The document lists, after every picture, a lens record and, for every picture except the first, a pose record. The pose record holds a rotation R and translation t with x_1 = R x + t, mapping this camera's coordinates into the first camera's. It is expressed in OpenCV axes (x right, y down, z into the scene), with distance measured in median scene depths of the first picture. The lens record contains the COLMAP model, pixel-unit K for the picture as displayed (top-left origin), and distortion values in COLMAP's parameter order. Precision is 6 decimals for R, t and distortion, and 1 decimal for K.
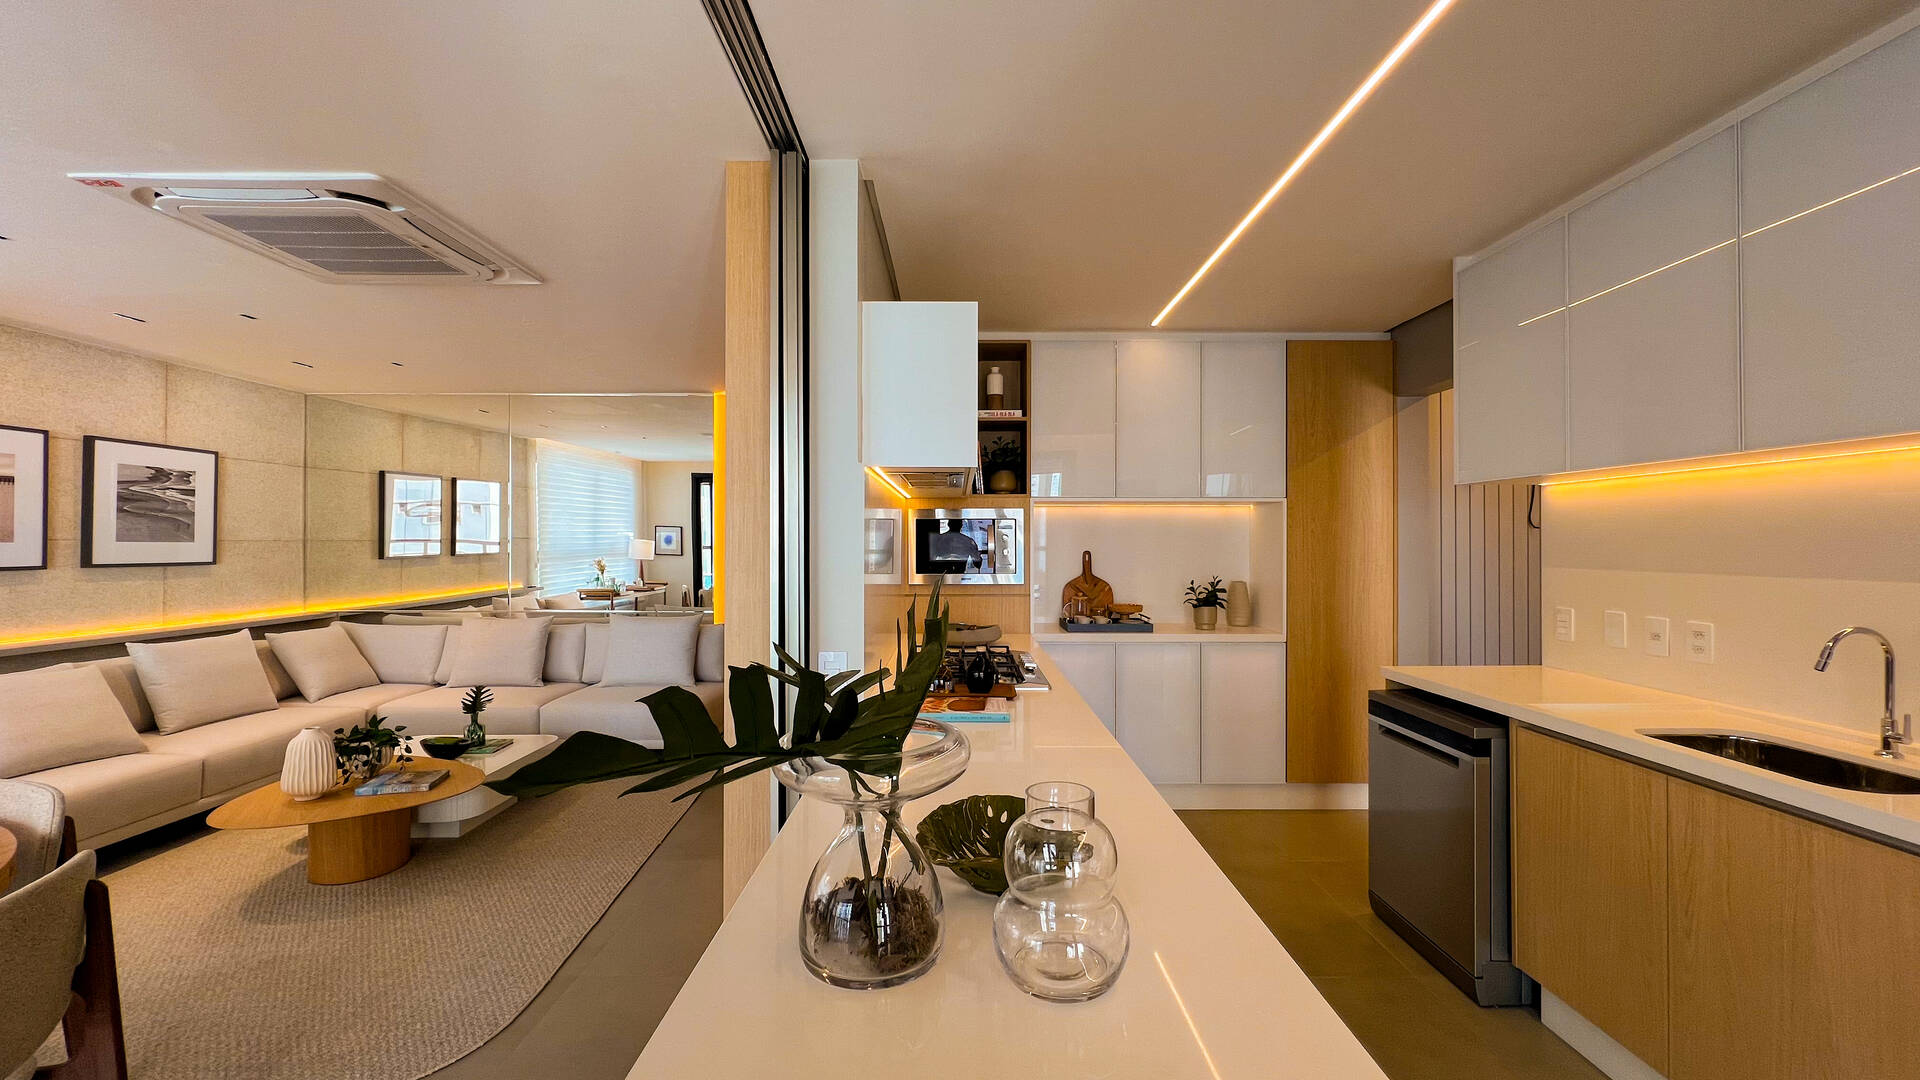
lens RADIAL K [[770.7, 0, 960.0], [0, 770.7, 540.0], [0, 0, 1]] dist [-0.001260, -0.000201]
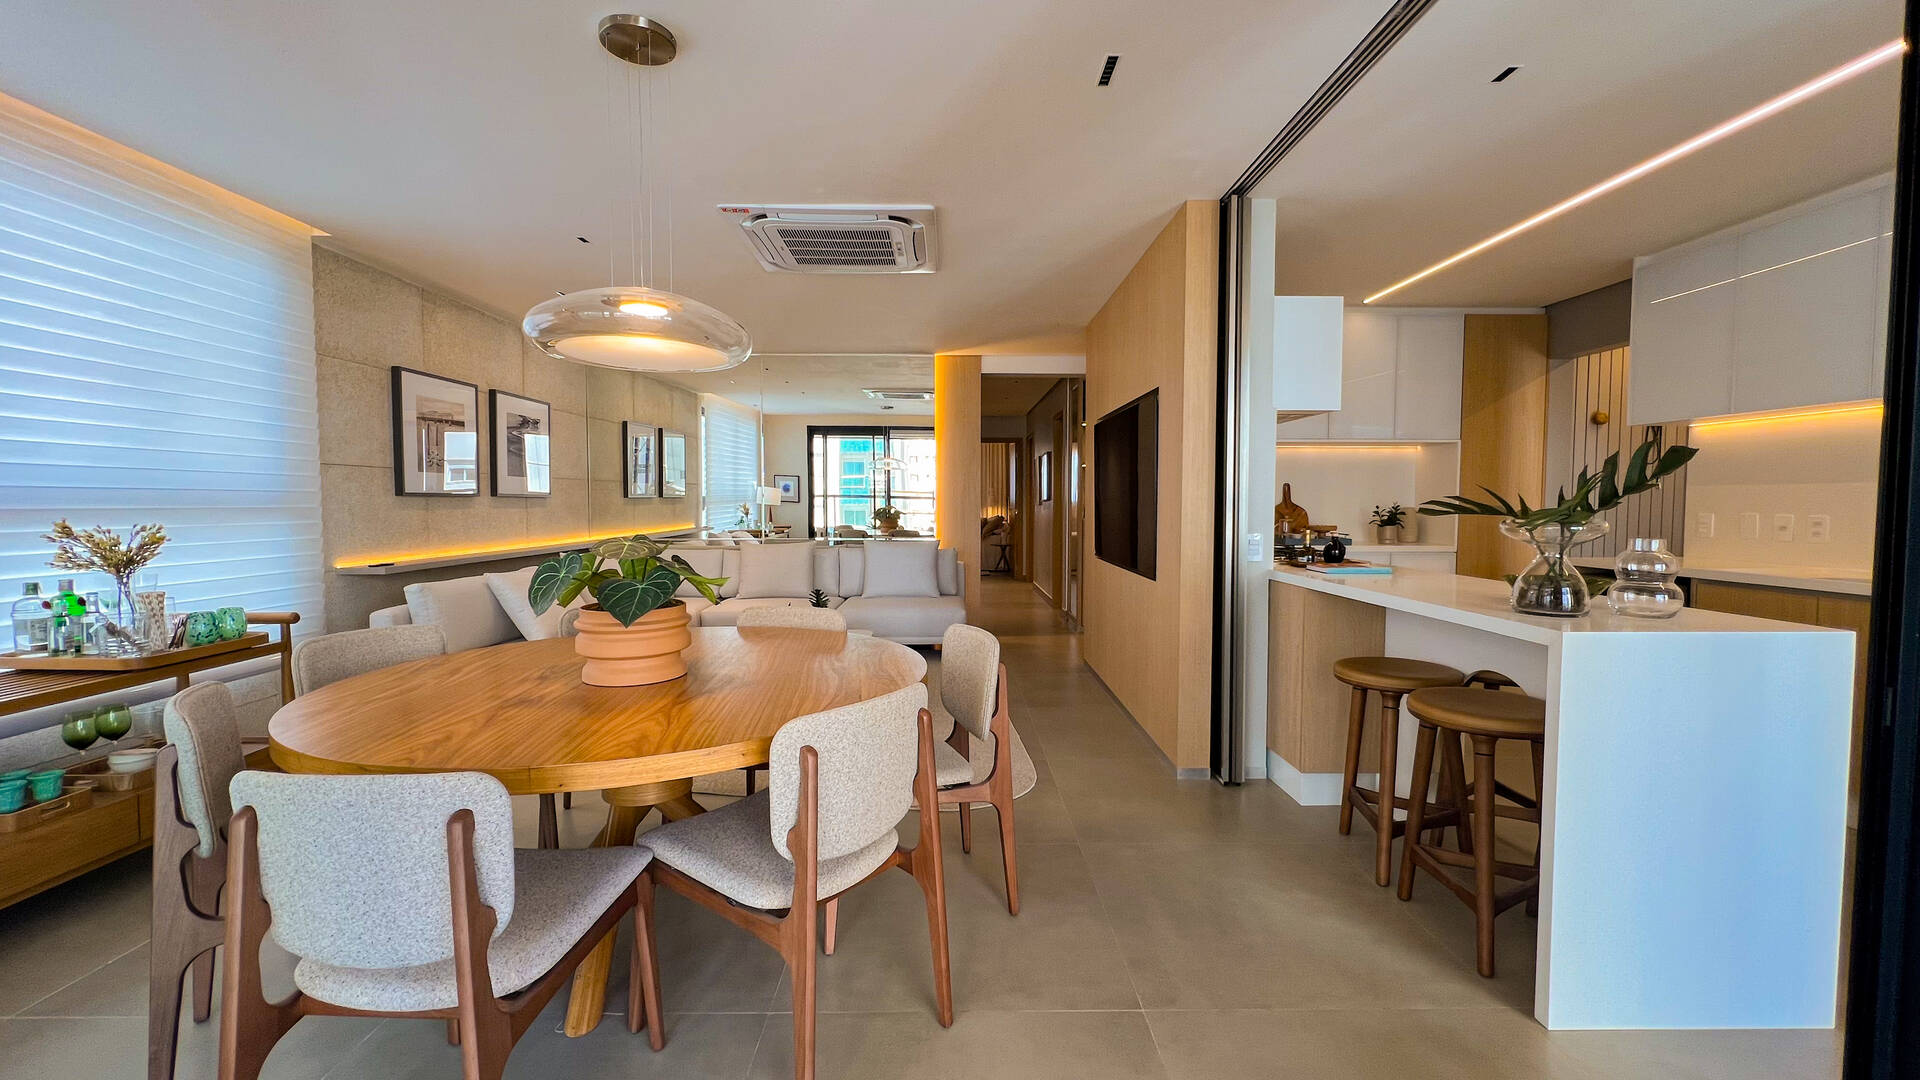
lens RADIAL K [[779.6, 0, 960.0], [0, 779.6, 540.0], [0, 0, 1]] dist [0.001761, 0.000219]
pose [[0.999842, -0.002640, 0.017557, -0.408544], [0.001705, 0.998589, 0.053075, 0.039793], [-0.017673, -0.053036, 0.998436, -0.271452]]
